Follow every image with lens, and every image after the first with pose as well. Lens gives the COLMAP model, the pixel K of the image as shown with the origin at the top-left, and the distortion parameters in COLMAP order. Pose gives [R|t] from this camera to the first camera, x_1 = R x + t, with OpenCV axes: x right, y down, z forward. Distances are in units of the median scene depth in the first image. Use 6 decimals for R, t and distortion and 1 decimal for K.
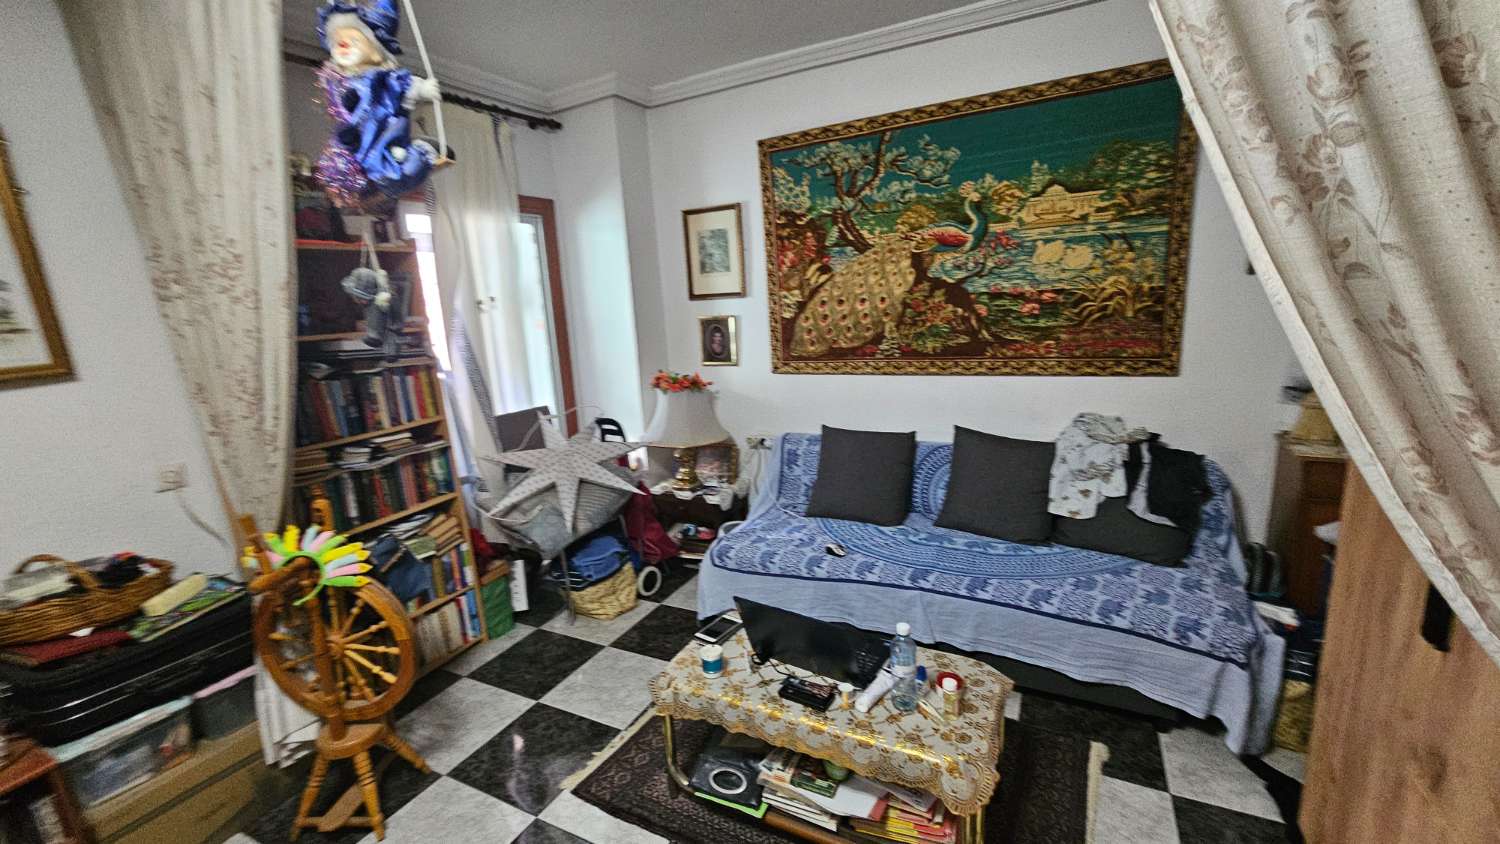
lens RADIAL K [[616.3, 0, 745.8], [0, 616.3, 425.8], [0, 0, 1]] dist [-0.000303, -0.000850]
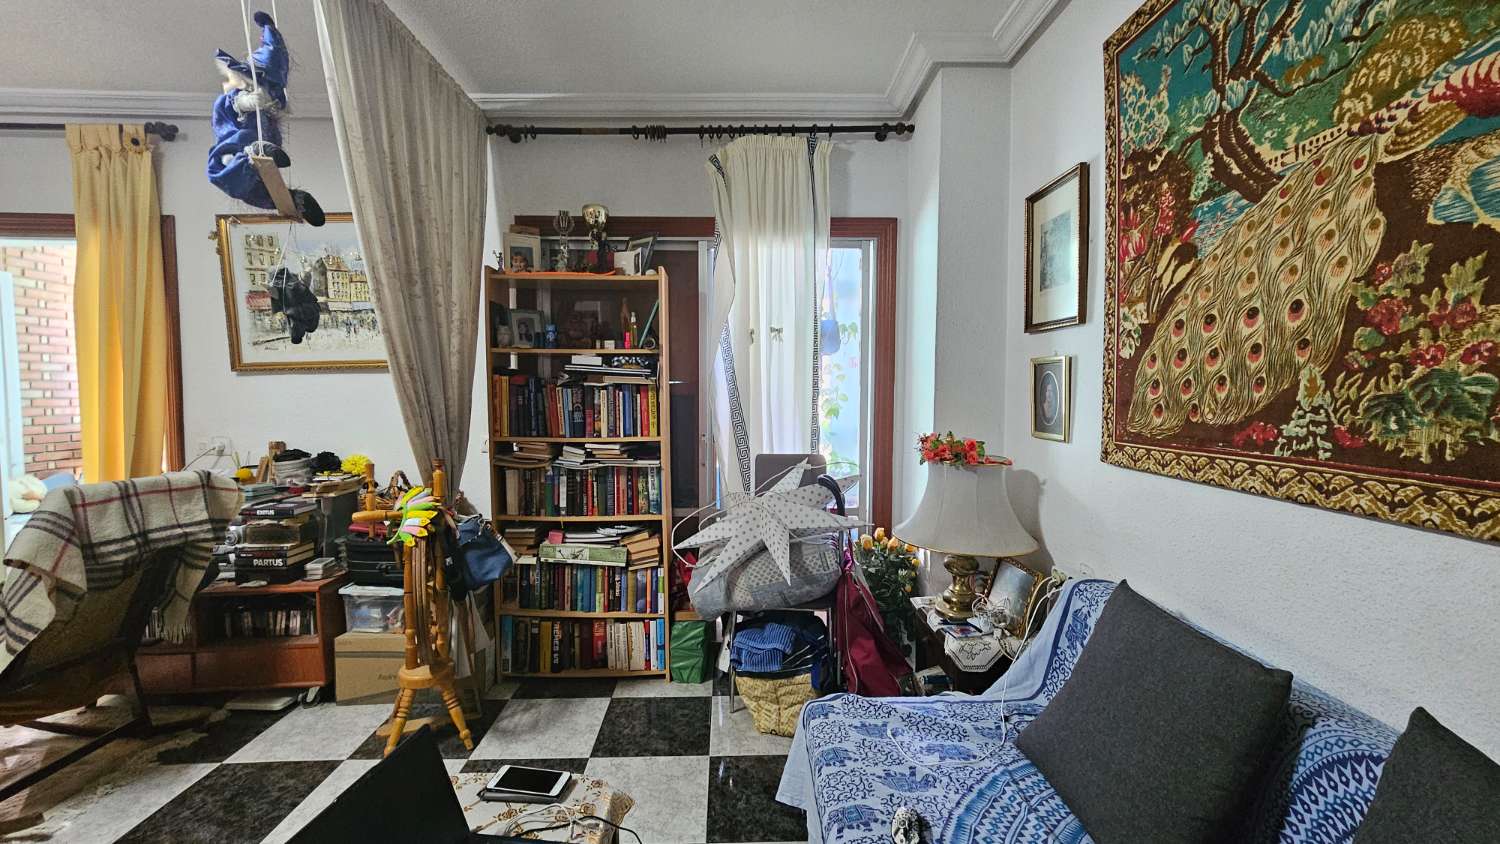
lens RADIAL K [[620.7, 0, 755.2], [0, 620.7, 424.6], [0, 0, 1]] dist [-0.004215, 0.000067]
pose [[0.479723, 0.108229, -0.870719, 0.458978], [-0.209566, 0.977776, 0.006075, -0.073313], [0.852026, 0.179559, 0.491743, 0.607121]]
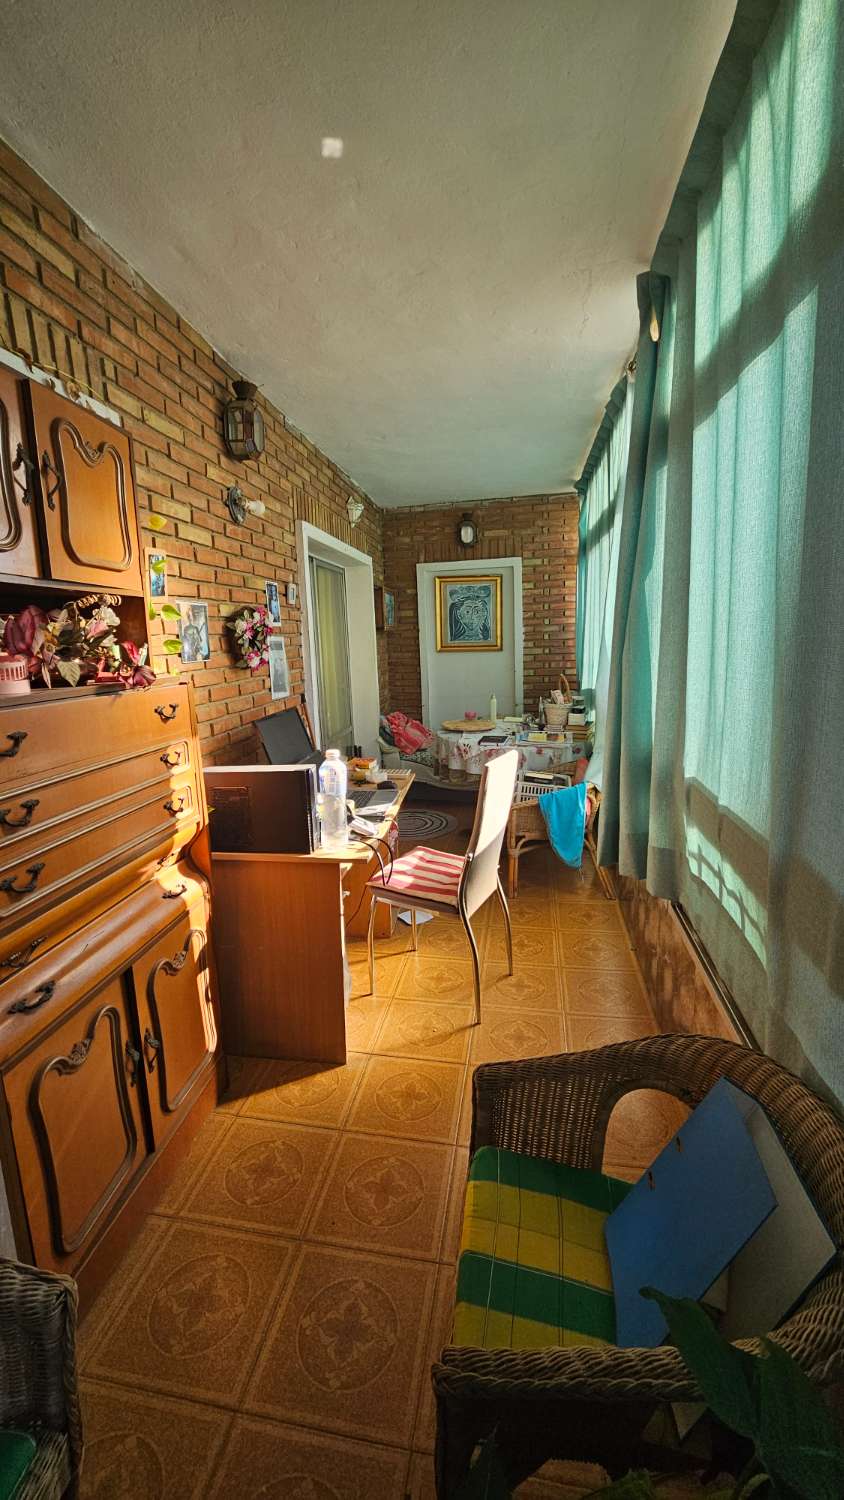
lens RADIAL K [[612.9, 0, 417.9], [0, 612.9, 743.6], [0, 0, 1]] dist [-0.000955, -0.000082]
pose [[-0.950042, 0.142798, -0.277541, -0.874228], [0.029668, 0.926494, 0.375138, -0.242596], [0.310709, 0.348163, -0.884445, 1.588870]]
